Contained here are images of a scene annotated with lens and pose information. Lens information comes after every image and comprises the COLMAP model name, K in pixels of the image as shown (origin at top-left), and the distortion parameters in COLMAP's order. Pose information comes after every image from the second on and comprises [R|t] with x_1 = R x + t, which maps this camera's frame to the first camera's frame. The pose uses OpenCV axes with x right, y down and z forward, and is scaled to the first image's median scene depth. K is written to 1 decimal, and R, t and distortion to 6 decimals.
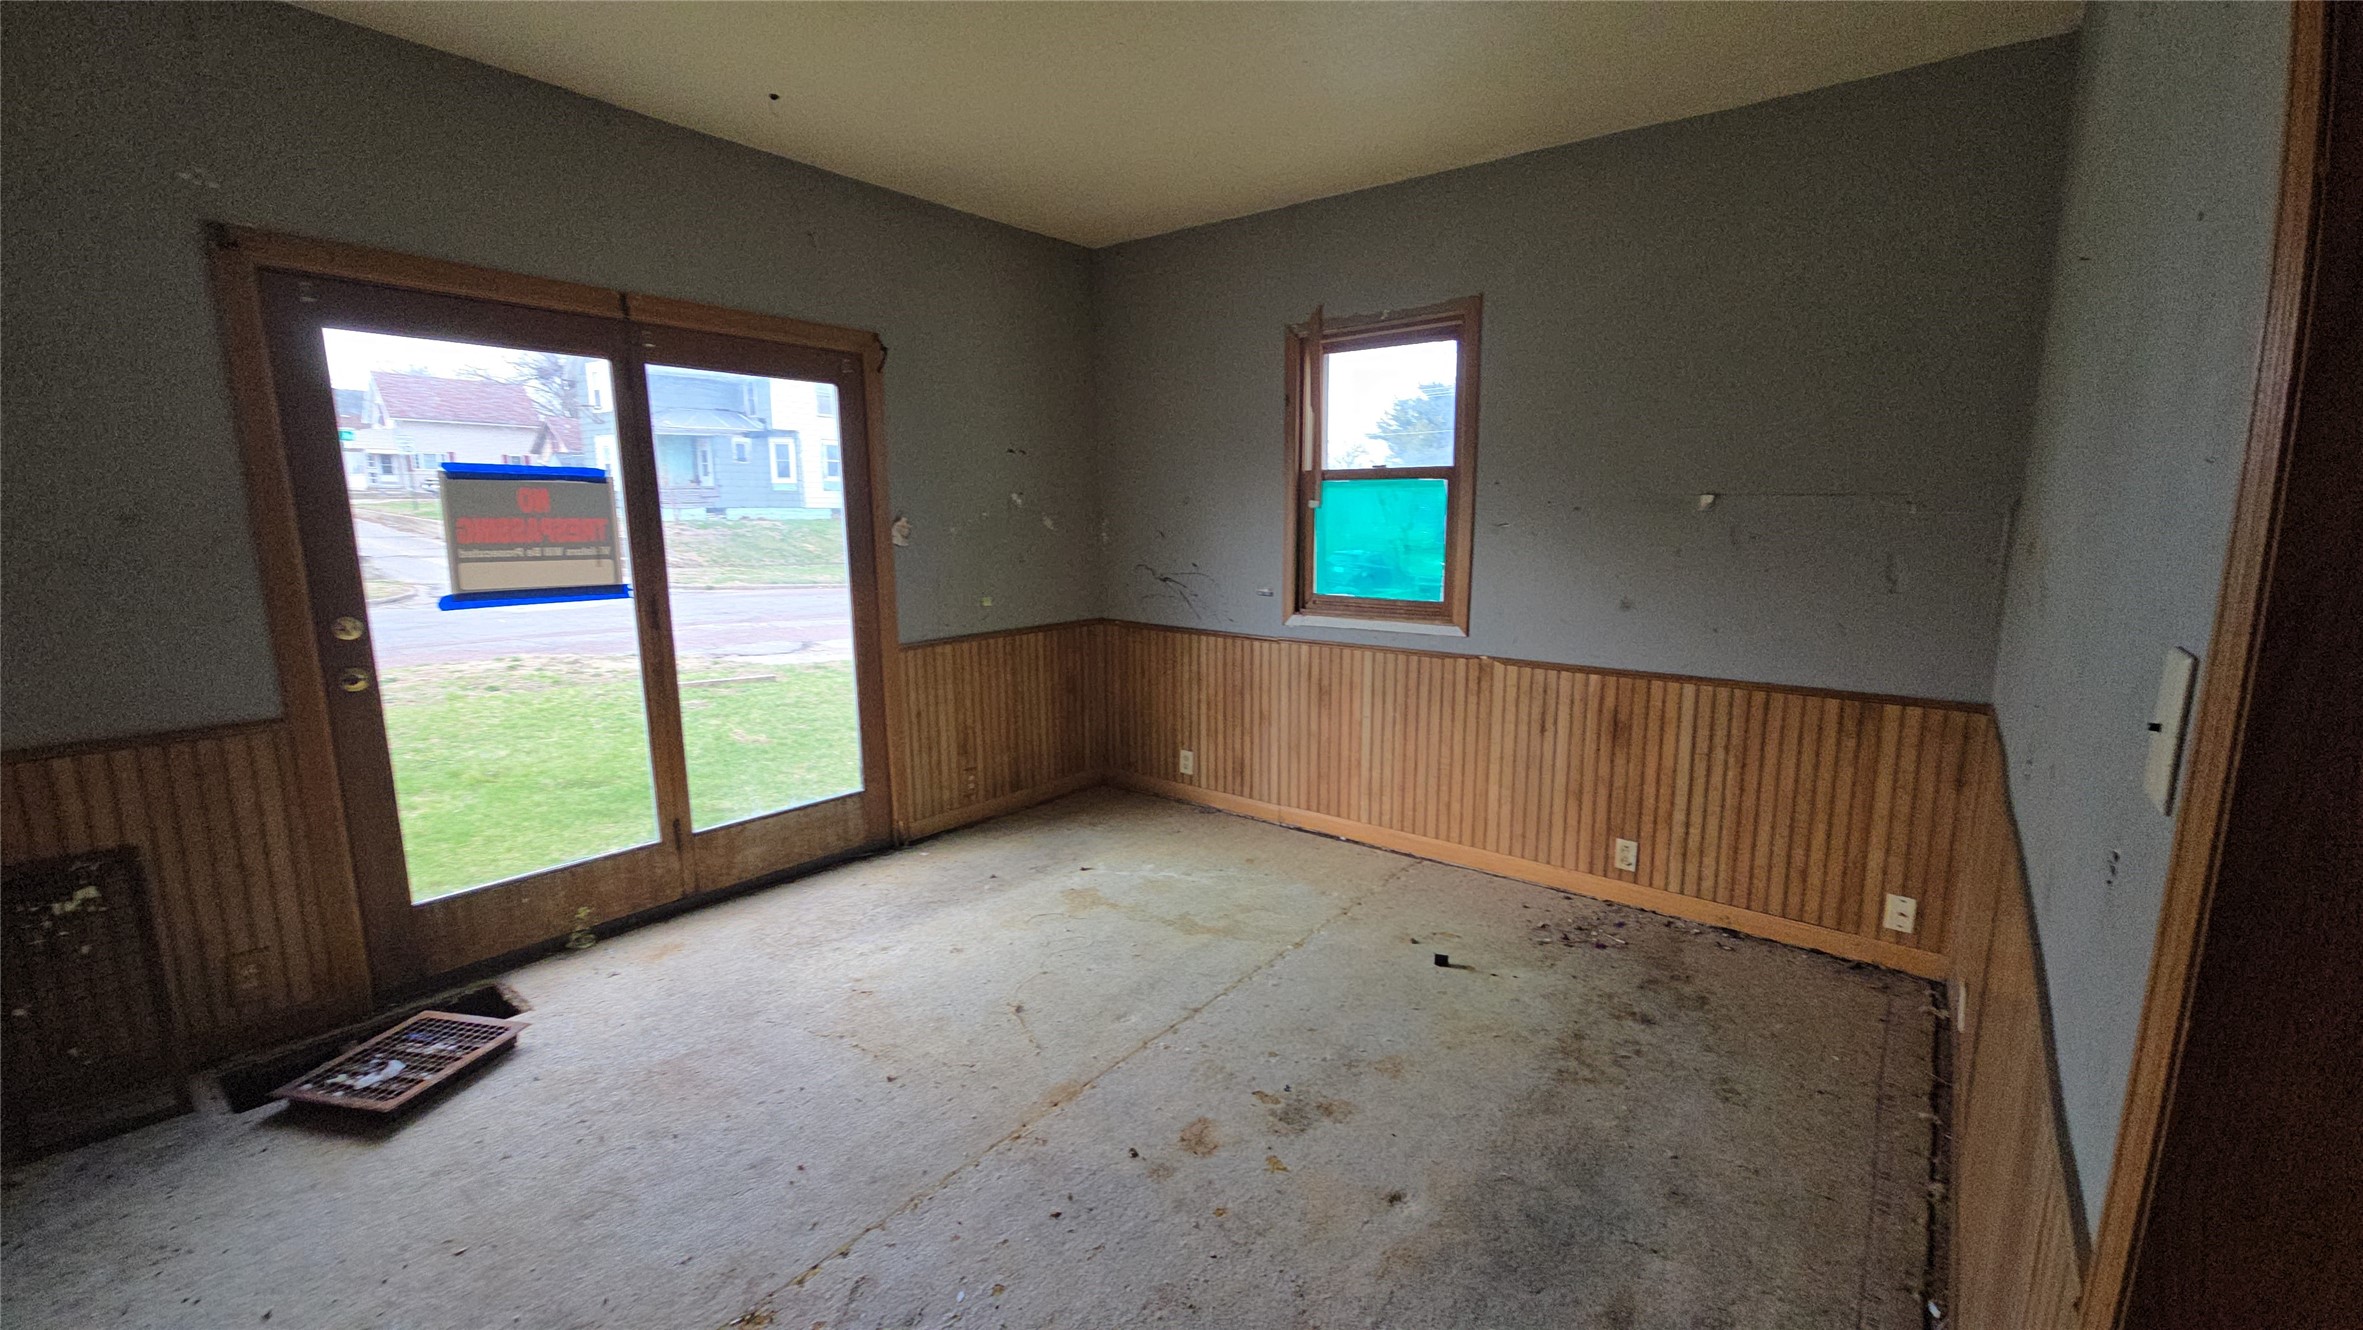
lens RADIAL K [[975.4, 0, 1176.3], [0, 975.4, 692.0], [0, 0, 1]] dist [0.000875, -0.000225]
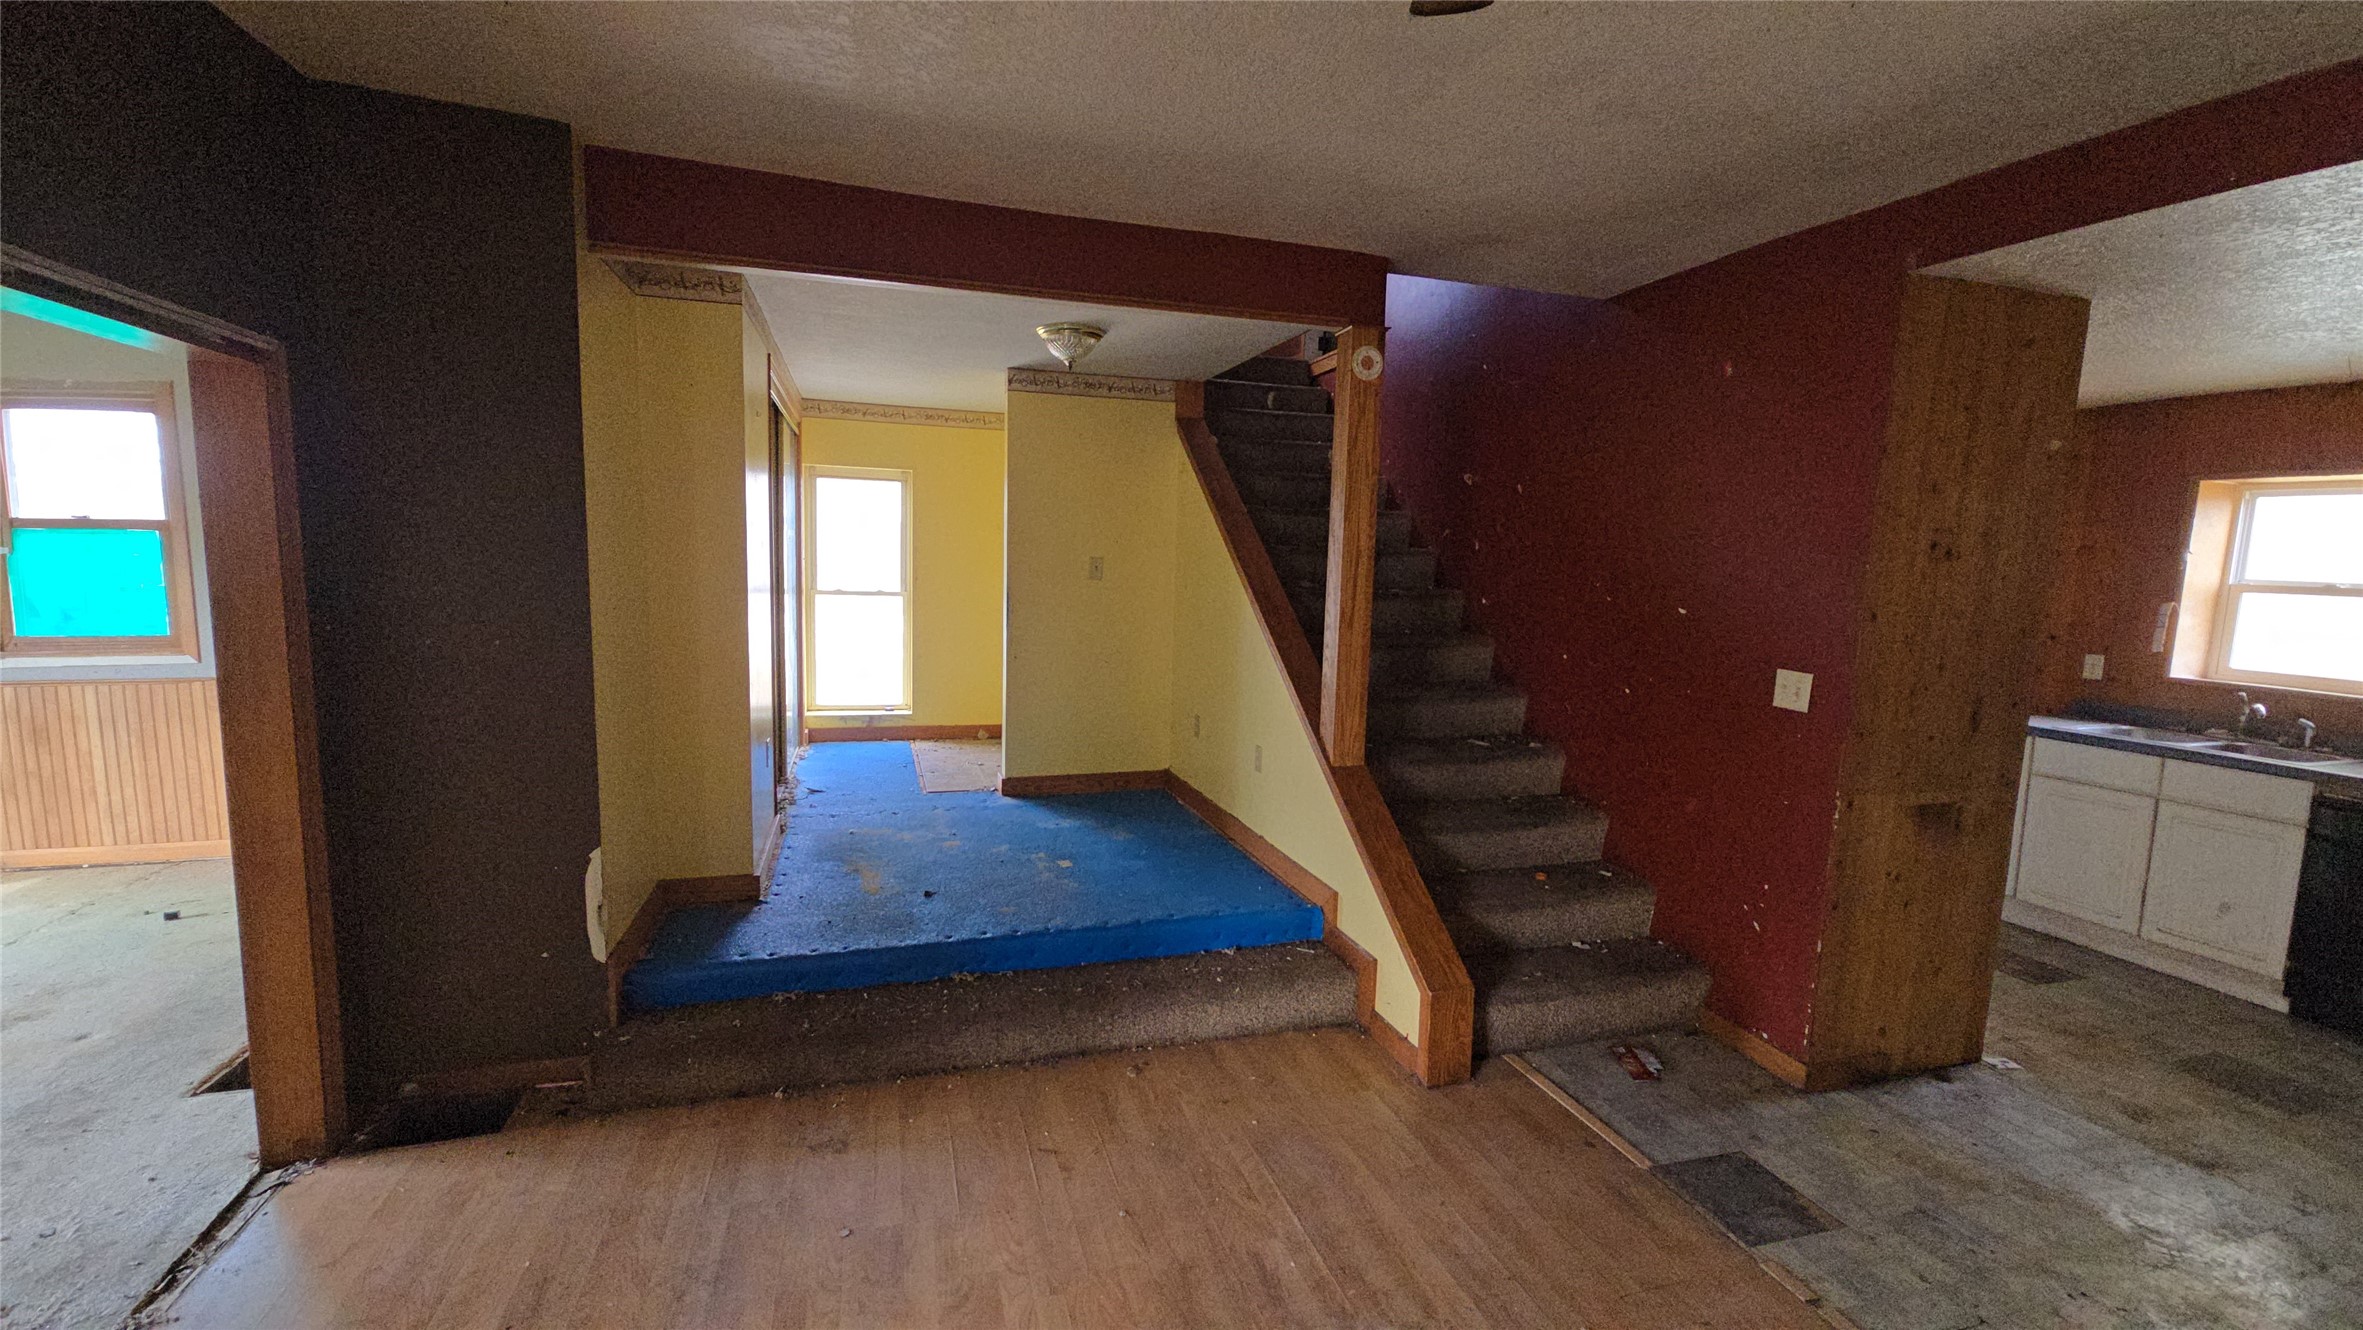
lens RADIAL K [[944.2, 0, 1133.1], [0, 944.2, 664.1], [0, 0, 1]] dist [0.000843, -0.010950]
pose [[0.575496, -0.084206, 0.813458, 0.033031], [0.134402, 0.990899, 0.007488, 0.100798], [-0.806685, 0.105021, 0.581576, -0.651866]]
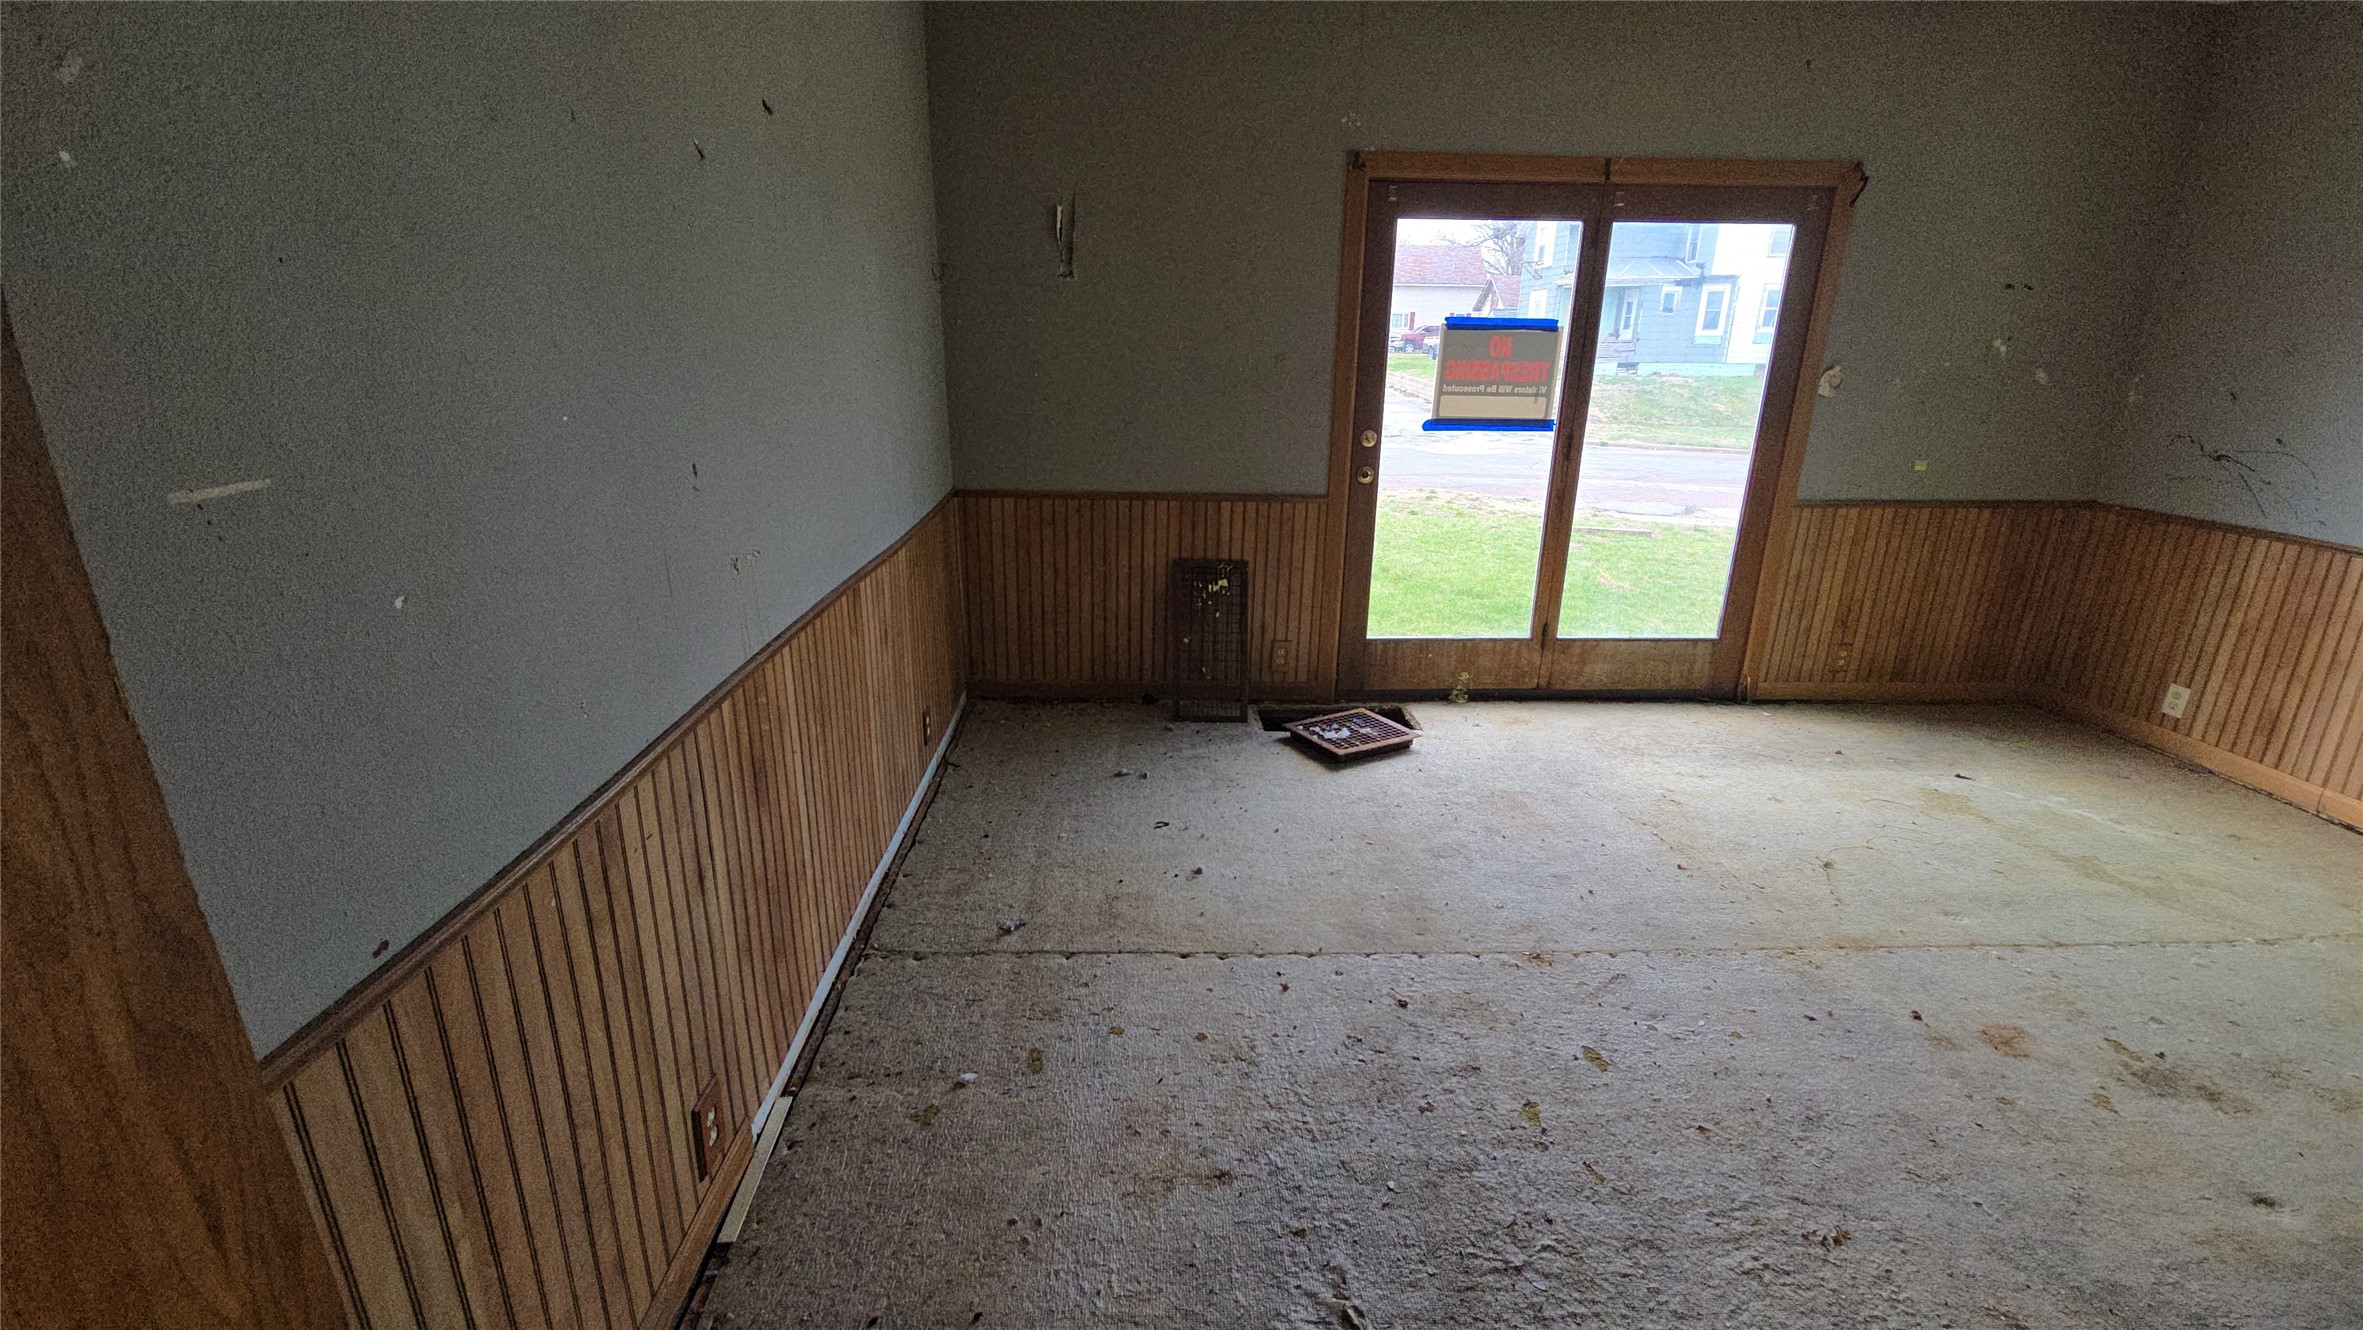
lens RADIAL K [[969.2, 0, 1171.4], [0, 969.2, 677.0], [0, 0, 1]] dist [0.015864, -0.006313]
pose [[0.656915, 0.240318, -0.714640, 0.053725], [-0.149088, 0.970530, 0.189324, 0.037209], [0.739077, -0.017826, 0.673385, -0.144202]]
